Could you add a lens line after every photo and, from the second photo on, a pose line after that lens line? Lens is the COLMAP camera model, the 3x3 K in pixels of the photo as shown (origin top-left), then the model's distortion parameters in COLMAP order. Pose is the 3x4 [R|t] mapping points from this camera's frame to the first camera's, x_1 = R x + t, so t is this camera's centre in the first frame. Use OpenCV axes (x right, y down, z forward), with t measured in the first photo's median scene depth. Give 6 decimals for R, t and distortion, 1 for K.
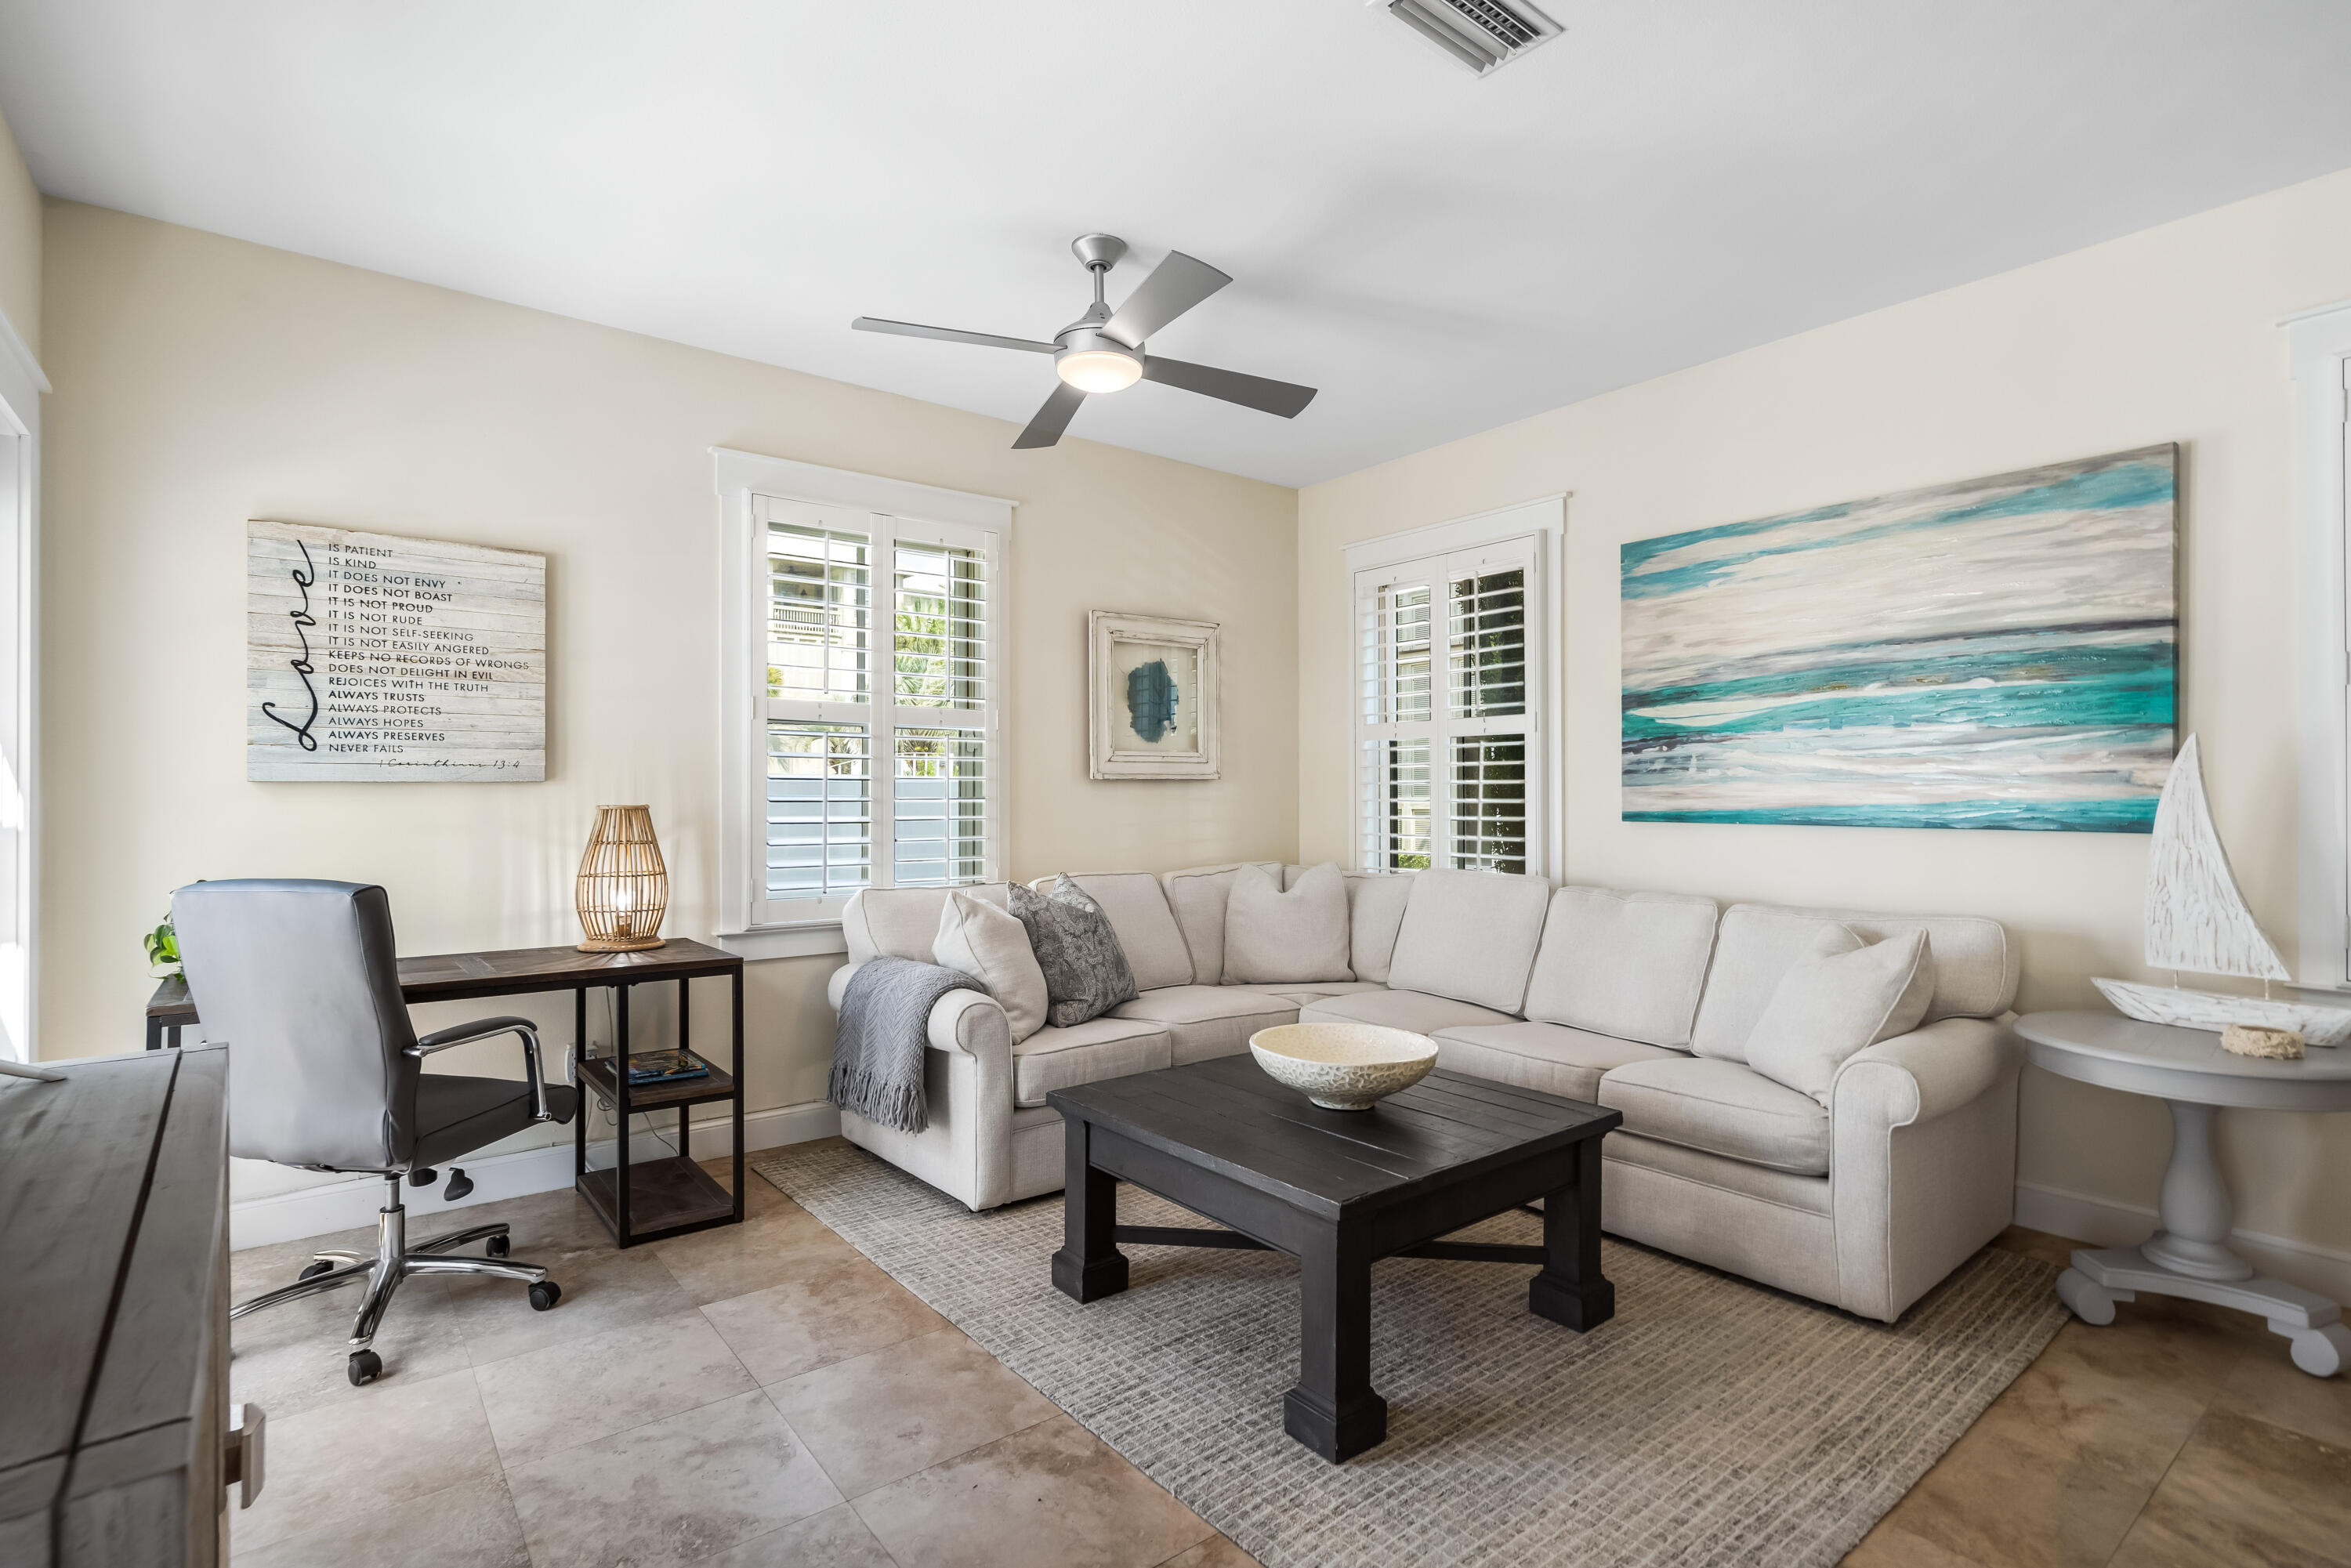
lens RADIAL K [[1112.5, 0, 1169.2], [0, 1112.5, 782.4], [0, 0, 1]] dist [-0.002402, 0.001048]
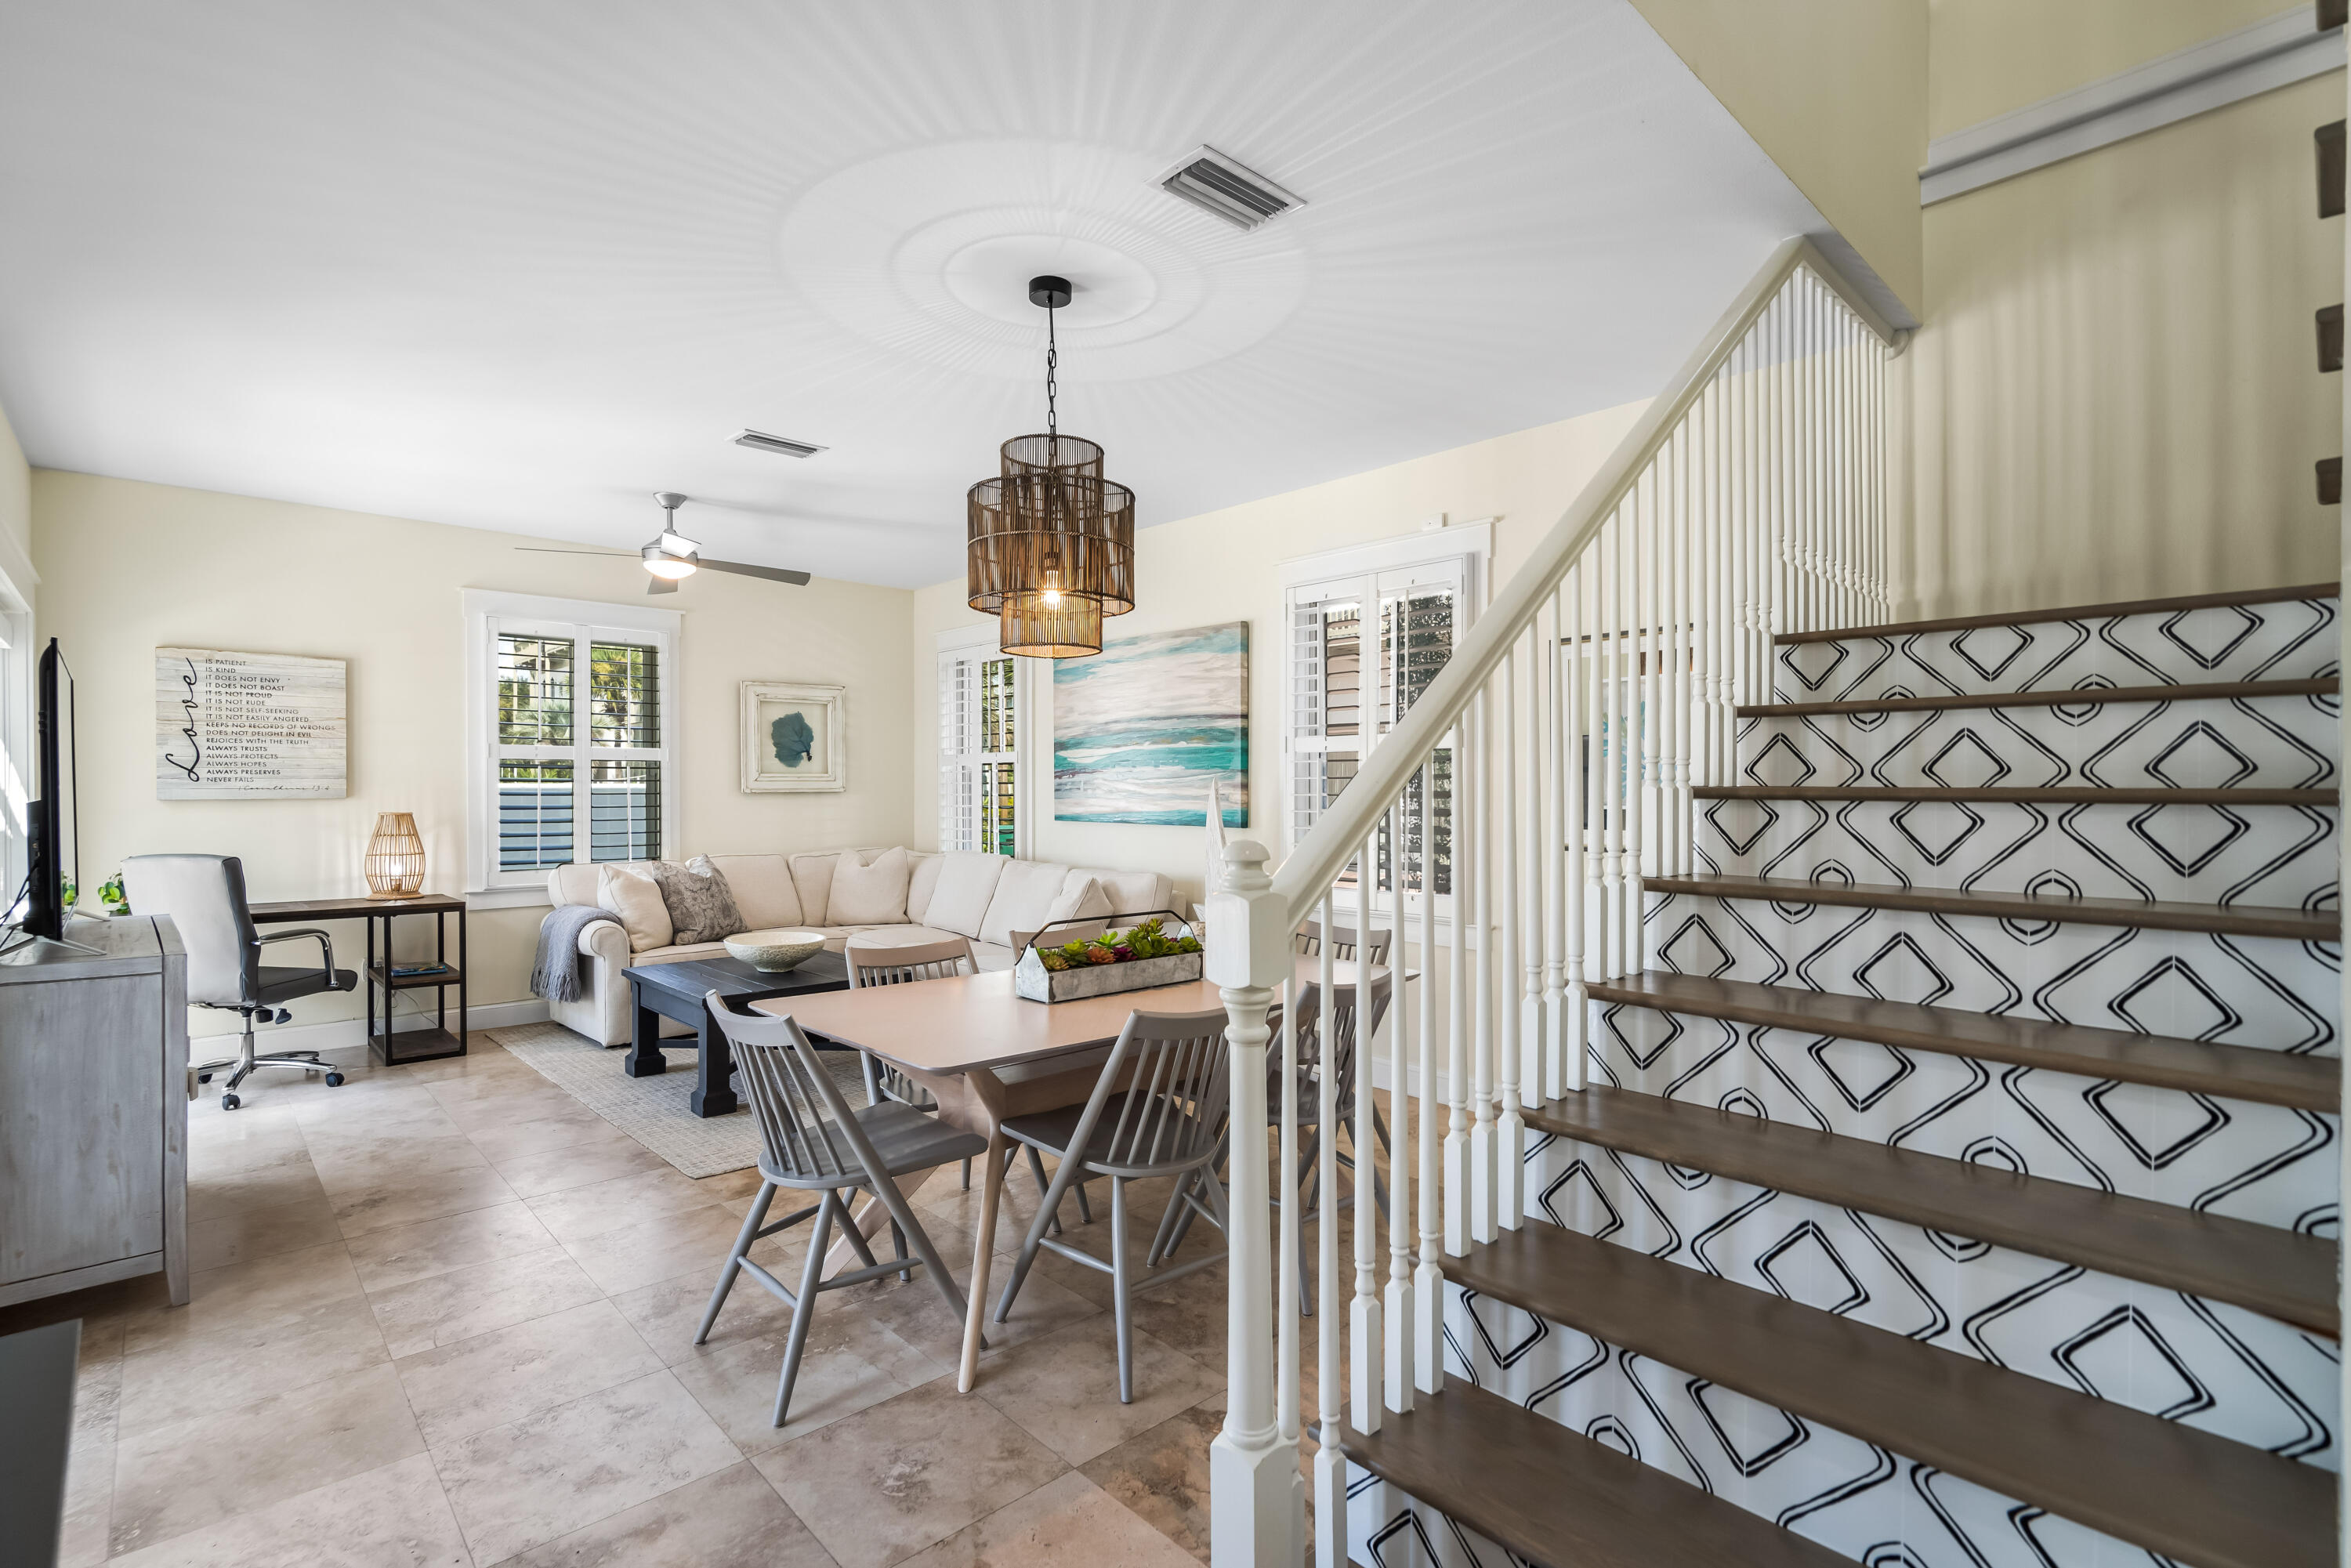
lens RADIAL K [[1083.9, 0, 1149.7], [0, 1083.9, 791.5], [0, 0, 1]] dist [0.001301, 0.000226]
pose [[0.997345, 0.000425, 0.072815, 0.538514], [-0.001359, 0.999917, 0.012778, -0.034697], [-0.072804, -0.012843, 0.997264, -0.729555]]
